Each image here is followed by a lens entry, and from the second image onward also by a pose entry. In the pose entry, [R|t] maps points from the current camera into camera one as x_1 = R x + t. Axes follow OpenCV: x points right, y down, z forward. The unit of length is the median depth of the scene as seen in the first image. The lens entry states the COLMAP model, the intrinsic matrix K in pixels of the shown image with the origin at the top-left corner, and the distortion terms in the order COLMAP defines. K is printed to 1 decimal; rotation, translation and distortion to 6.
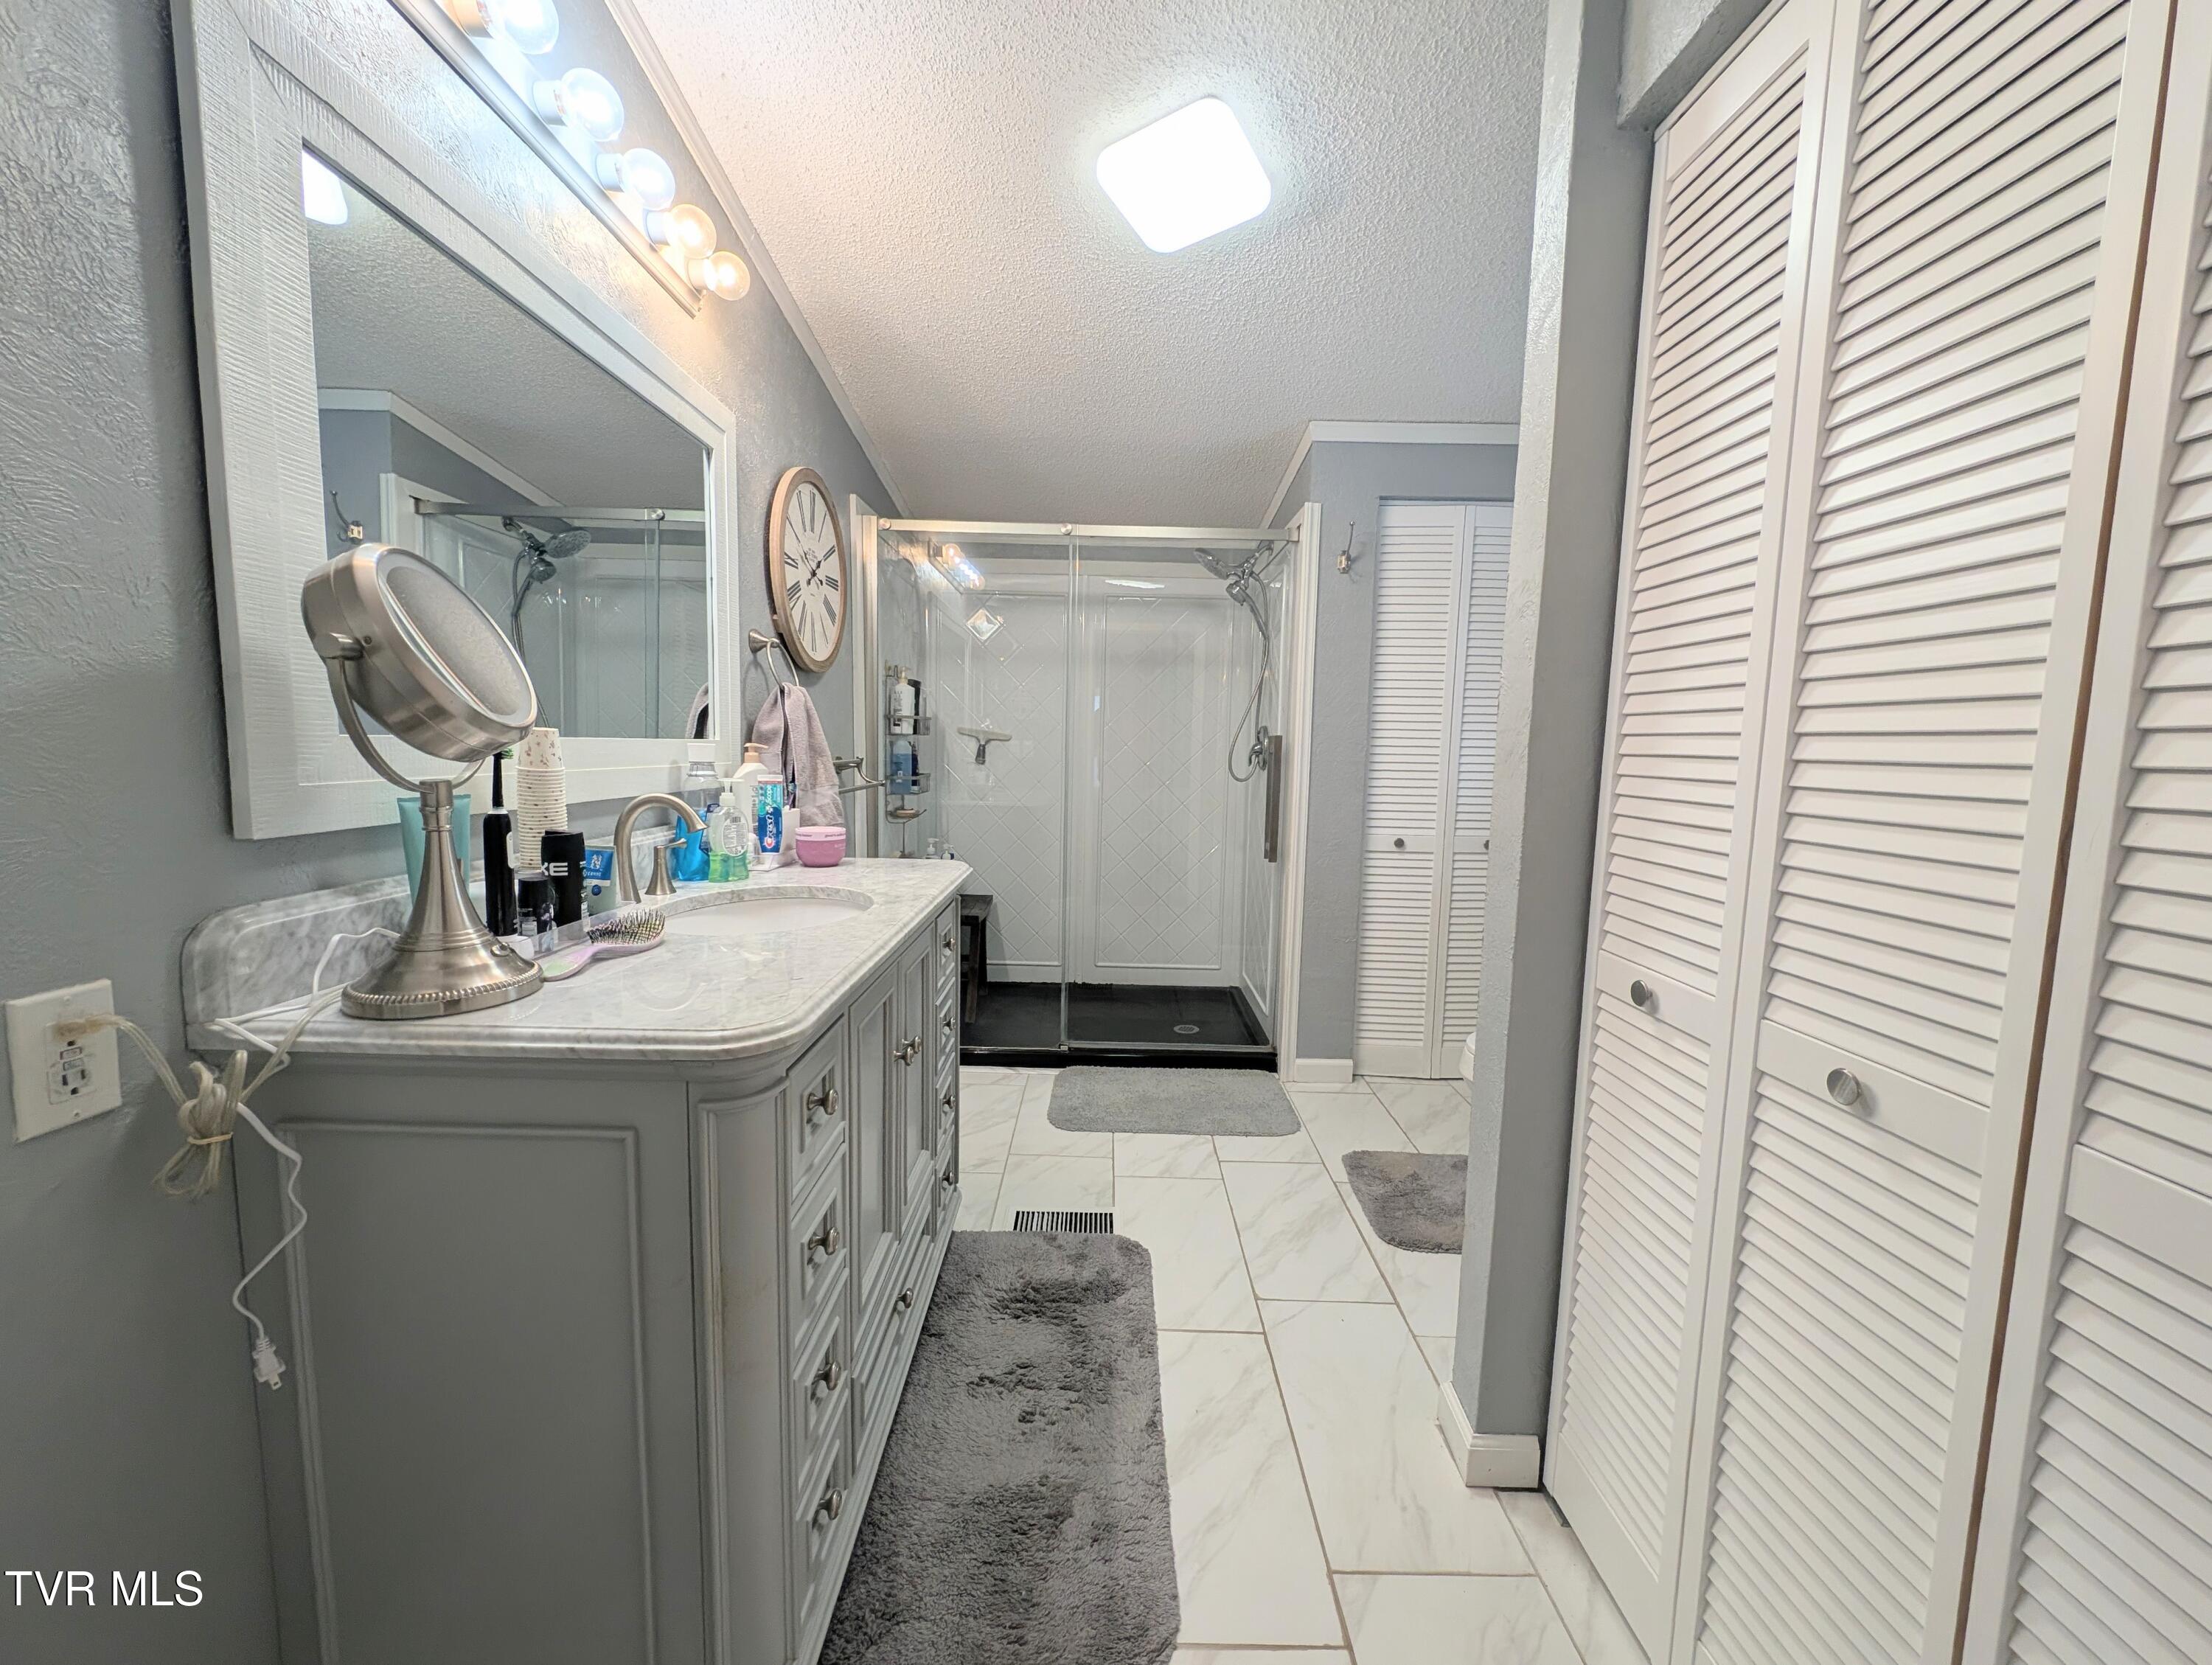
lens RADIAL K [[832.5, 0, 1106.0], [0, 832.5, 832.5], [0, 0, 1]] dist [0.015341, -0.007398]
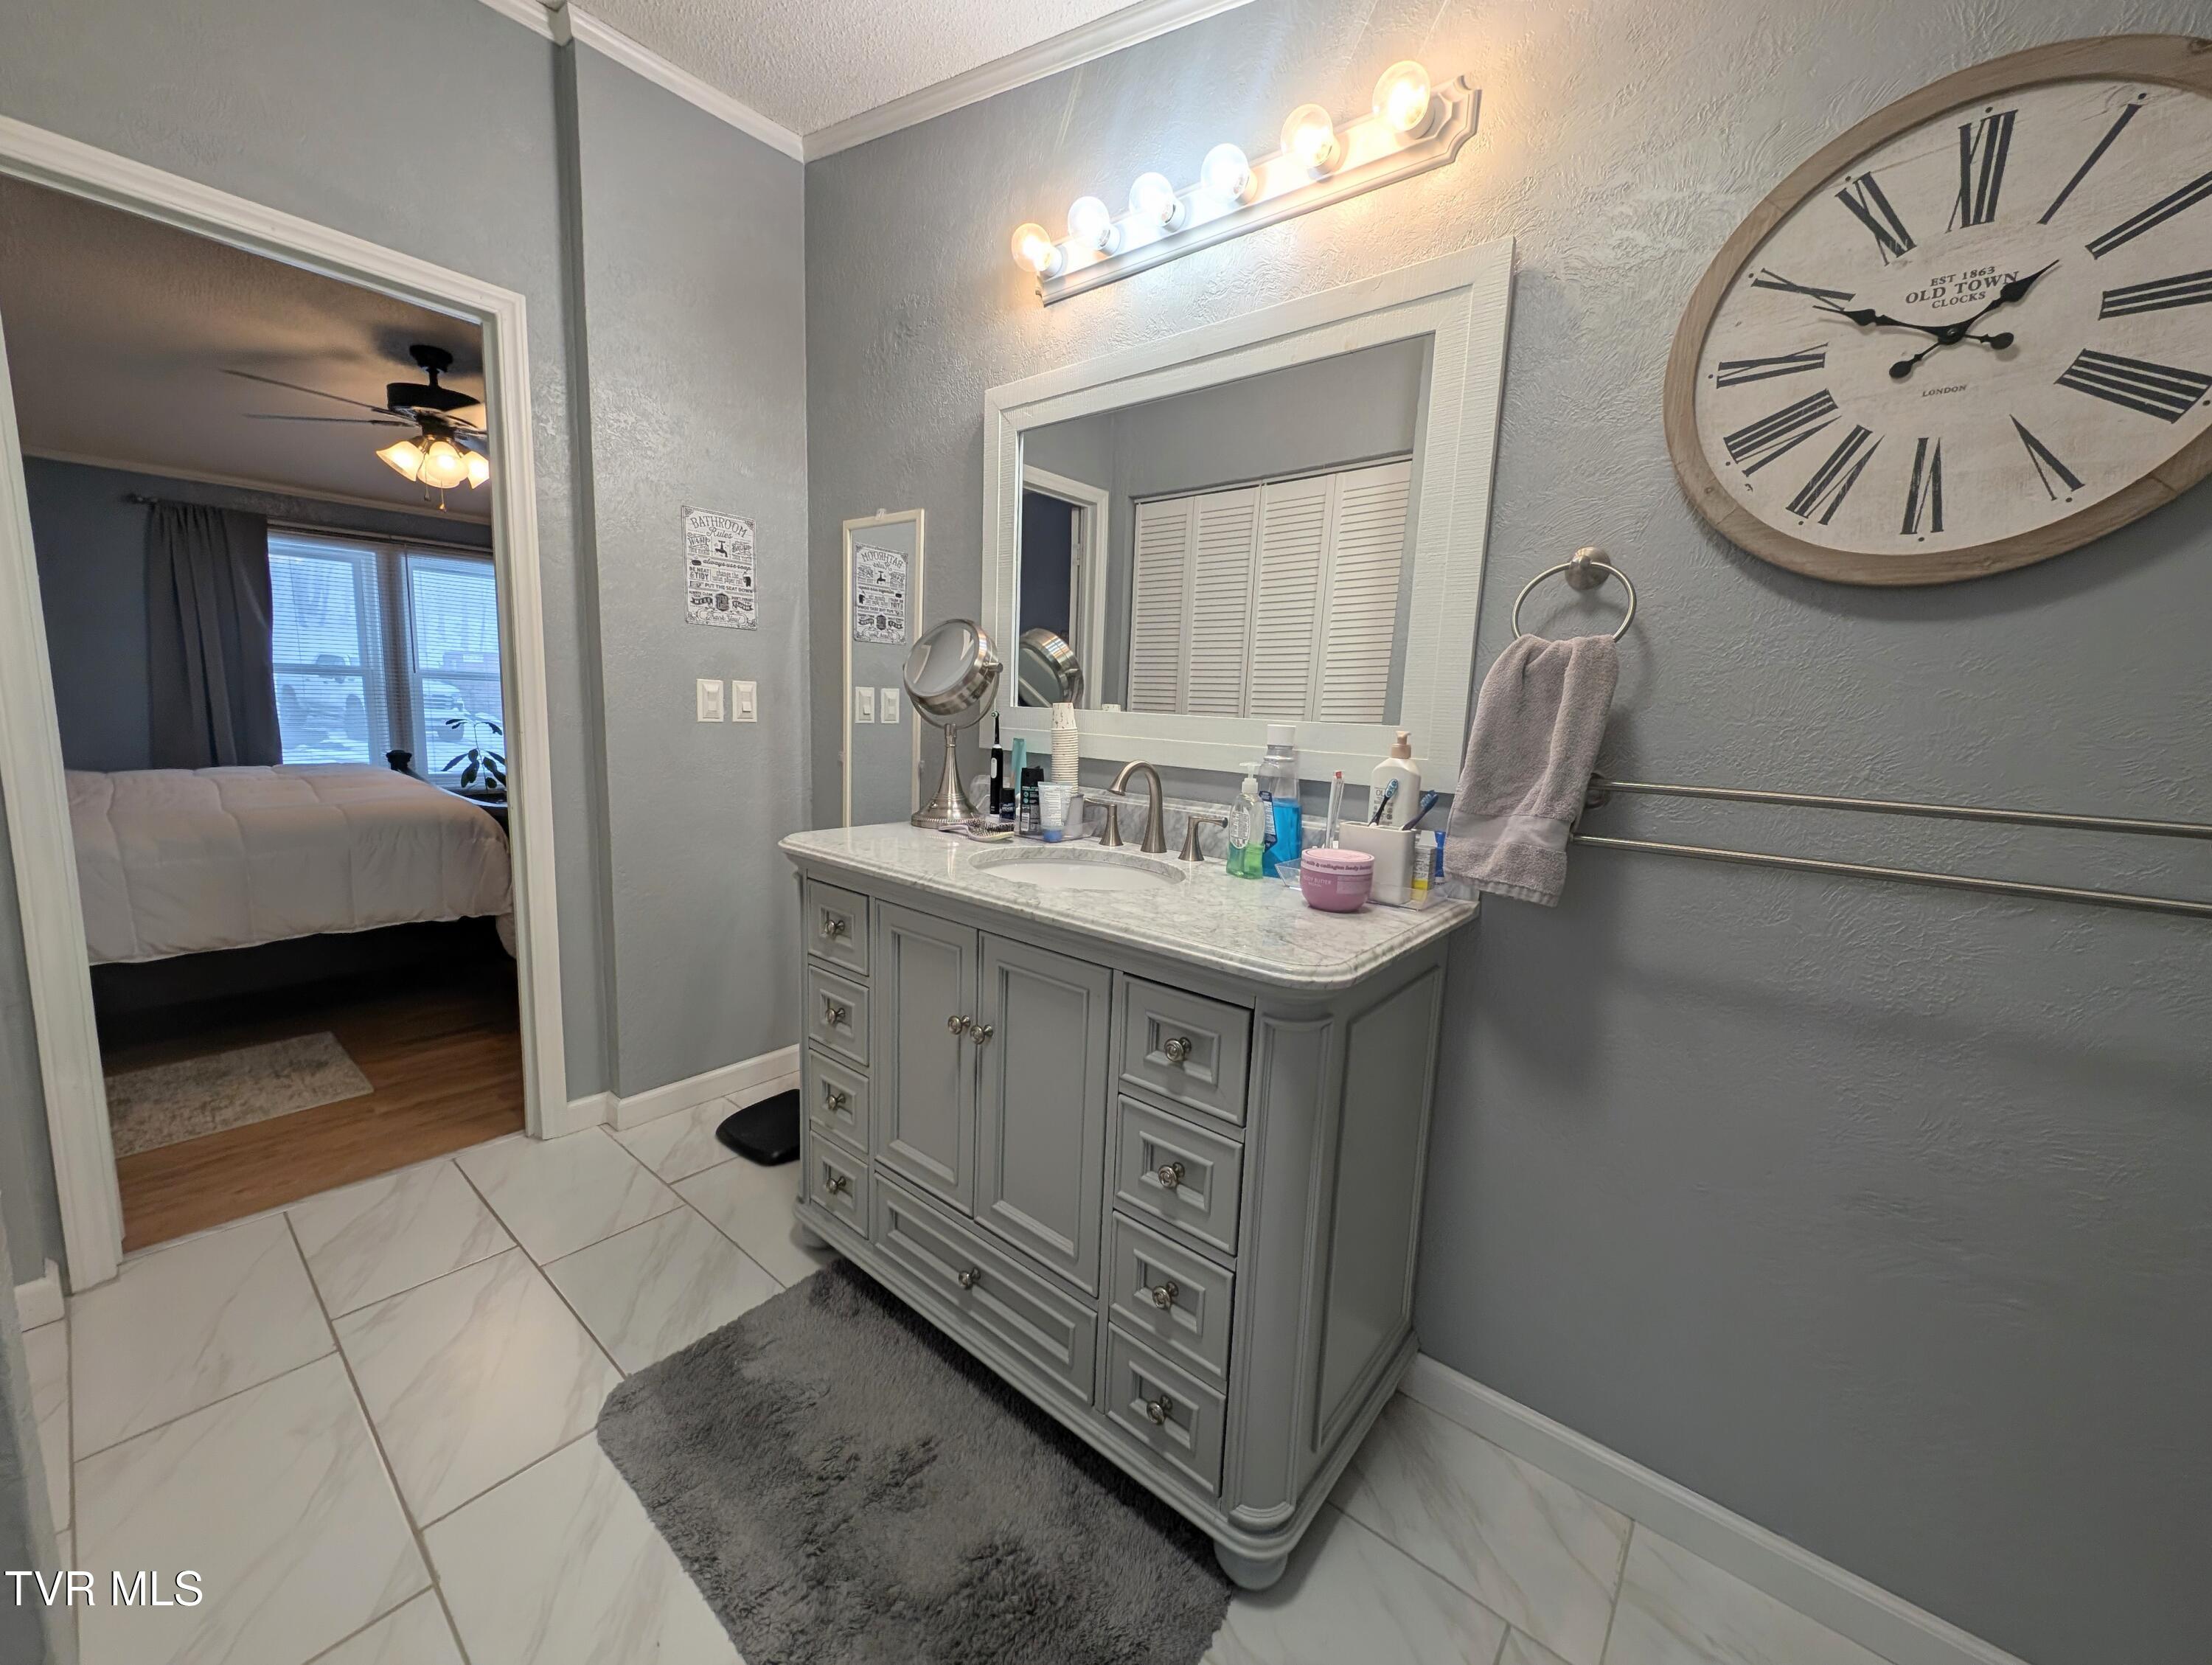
lens RADIAL K [[832.5, 0, 1106.0], [0, 832.5, 832.5], [0, 0, 1]] dist [0.015341, -0.007398]
pose [[-0.628859, 0.068202, -0.774522, 0.402961], [-0.137362, 0.970732, 0.197008, -0.170228], [0.765289, 0.230280, -0.601085, 1.688958]]
